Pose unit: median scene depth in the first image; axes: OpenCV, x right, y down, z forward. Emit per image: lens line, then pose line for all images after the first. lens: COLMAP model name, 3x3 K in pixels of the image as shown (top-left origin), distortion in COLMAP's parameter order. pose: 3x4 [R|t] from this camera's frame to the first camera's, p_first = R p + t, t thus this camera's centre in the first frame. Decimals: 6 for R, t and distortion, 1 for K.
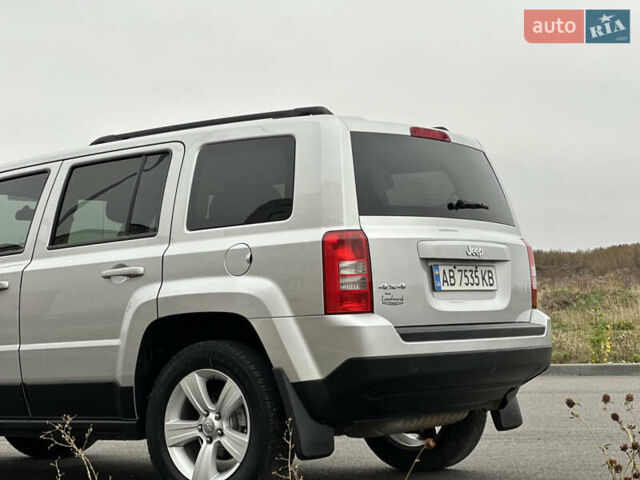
lens RADIAL K [[1431.3, 0, 320.0], [0, 1431.3, 240.0], [0, 0, 1]] dist [-0.016997, 4.381749]
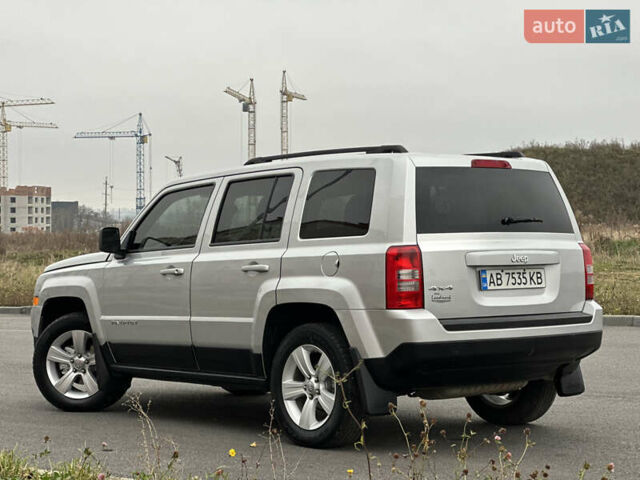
lens RADIAL K [[1431.3, 0, 320.0], [0, 1431.3, 240.0], [0, 0, 1]] dist [-0.016997, 4.381749]
pose [[0.974457, 0.018104, -0.223841, 0.226079], [-0.005331, 0.998329, 0.057535, -0.083199], [0.224509, -0.054872, 0.972926, -0.287482]]
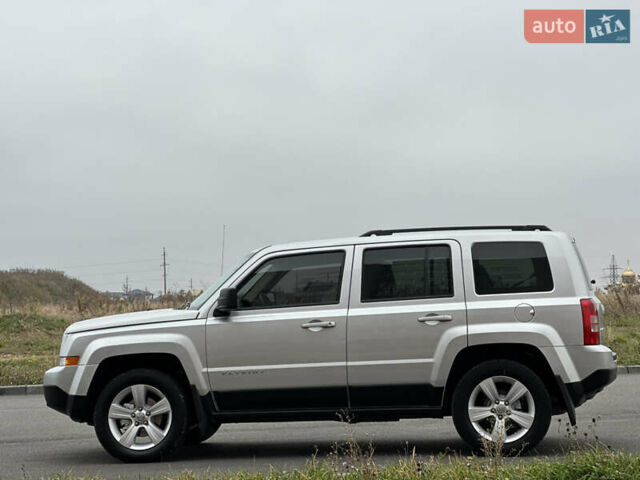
lens RADIAL K [[1431.3, 0, 320.0], [0, 1431.3, 240.0], [0, 0, 1]] dist [-0.016997, 4.381749]
pose [[0.855256, 0.041226, 0.516564, -1.157172], [-0.031838, 0.999128, -0.027025, -0.019834], [-0.517227, 0.006667, 0.855822, -0.364851]]
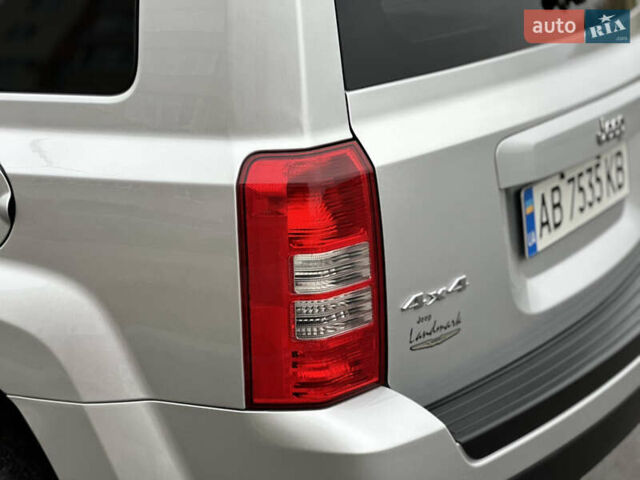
lens RADIAL K [[1431.3, 0, 320.0], [0, 1431.3, 240.0], [0, 0, 1]] dist [-0.016997, 4.381749]
pose [[0.990017, -0.018931, 0.139673, -0.023885], [-0.023946, 0.953944, 0.299028, -0.079149], [-0.138902, -0.299387, 0.943967, 0.656523]]
